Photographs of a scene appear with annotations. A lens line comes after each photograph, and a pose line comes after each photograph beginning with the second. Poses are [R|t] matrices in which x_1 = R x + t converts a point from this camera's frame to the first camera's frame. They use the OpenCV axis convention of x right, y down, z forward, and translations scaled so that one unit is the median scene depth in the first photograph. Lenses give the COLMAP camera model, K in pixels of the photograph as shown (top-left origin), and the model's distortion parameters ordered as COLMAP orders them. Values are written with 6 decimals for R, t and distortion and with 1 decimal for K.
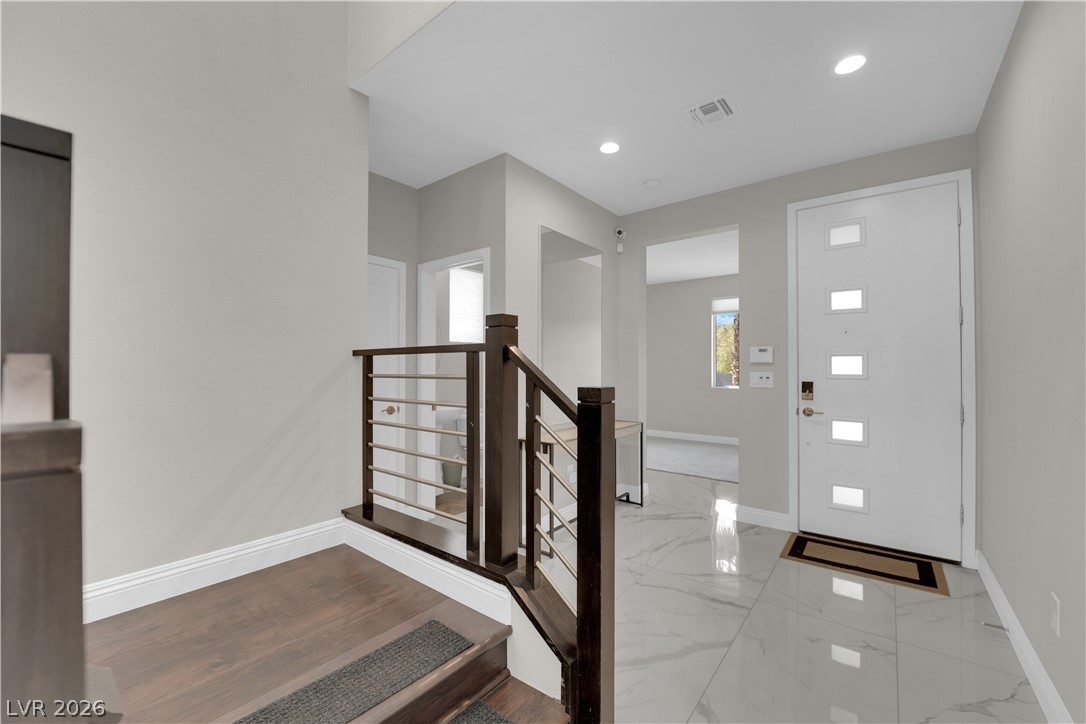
lens RADIAL K [[436.4, 0, 542.3], [0, 436.4, 359.9], [0, 0, 1]] dist [-0.016049, -0.000115]
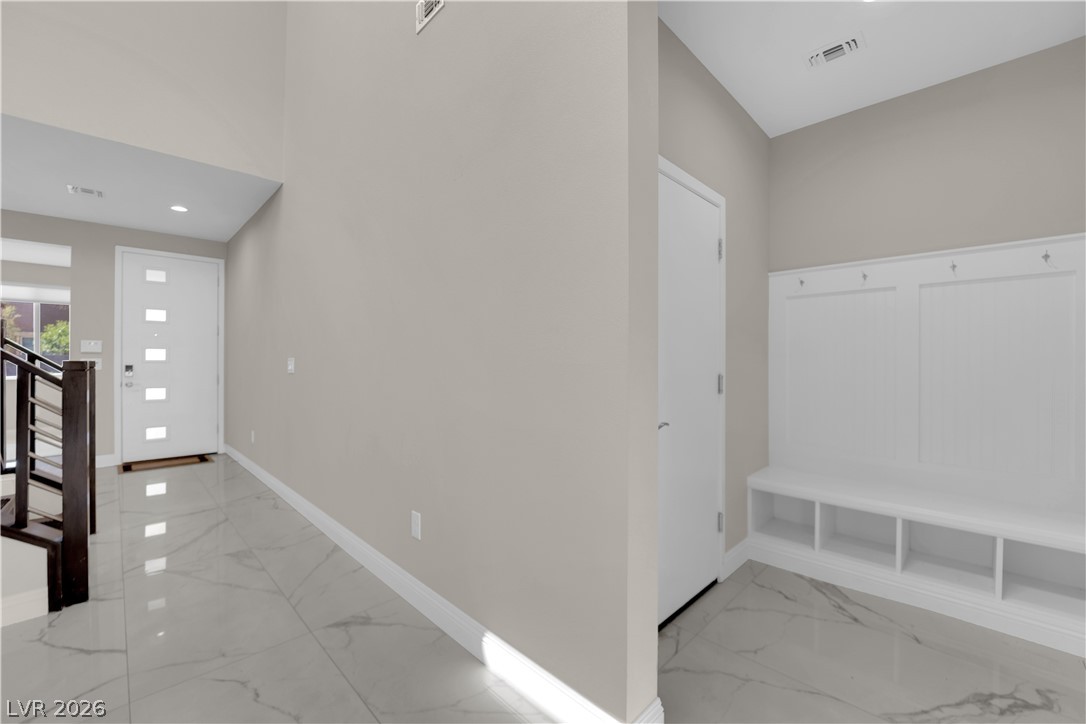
lens RADIAL K [[436.4, 0, 542.3], [0, 436.4, 359.9], [0, 0, 1]] dist [-0.016049, -0.000115]
pose [[0.116154, -0.000266, 0.993231, -0.755971], [-0.015521, 0.999877, 0.002083, 0.006378], [-0.993110, -0.015658, 0.116135, -0.655815]]
